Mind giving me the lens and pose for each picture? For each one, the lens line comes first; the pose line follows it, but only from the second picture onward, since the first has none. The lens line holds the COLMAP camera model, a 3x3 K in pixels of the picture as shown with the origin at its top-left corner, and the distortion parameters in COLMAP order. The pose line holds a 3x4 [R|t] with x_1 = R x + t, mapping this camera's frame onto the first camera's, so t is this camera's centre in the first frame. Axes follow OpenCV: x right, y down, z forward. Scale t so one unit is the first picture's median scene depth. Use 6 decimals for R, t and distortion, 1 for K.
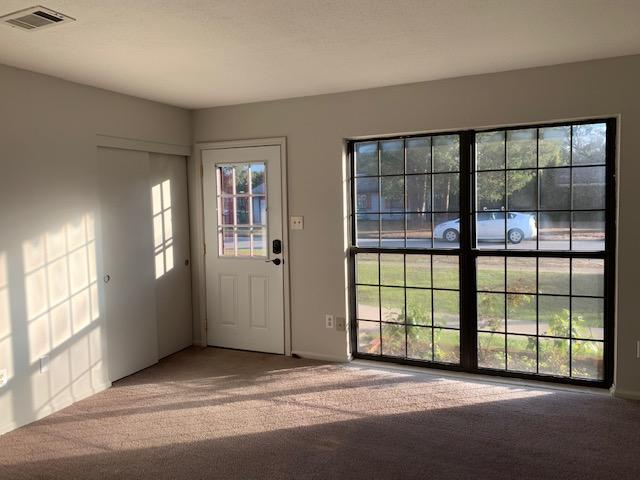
lens RADIAL K [[488.5, 0, 324.2], [0, 488.5, 236.8], [0, 0, 1]] dist [0.036454, -0.041942]
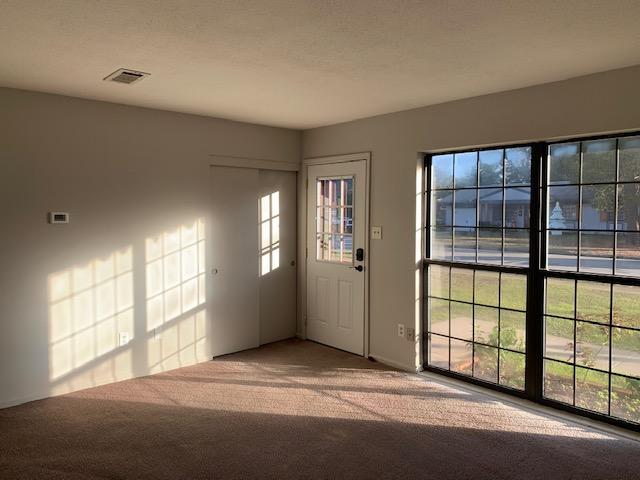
lens RADIAL K [[488.5, 0, 322.9], [0, 488.5, 237.2], [0, 0, 1]] dist [0.036454, -0.041942]
pose [[0.915708, 0.046009, -0.399202, 0.294963], [-0.052228, 0.998624, -0.004710, -0.009652], [0.398436, 0.025163, 0.916851, -0.019431]]
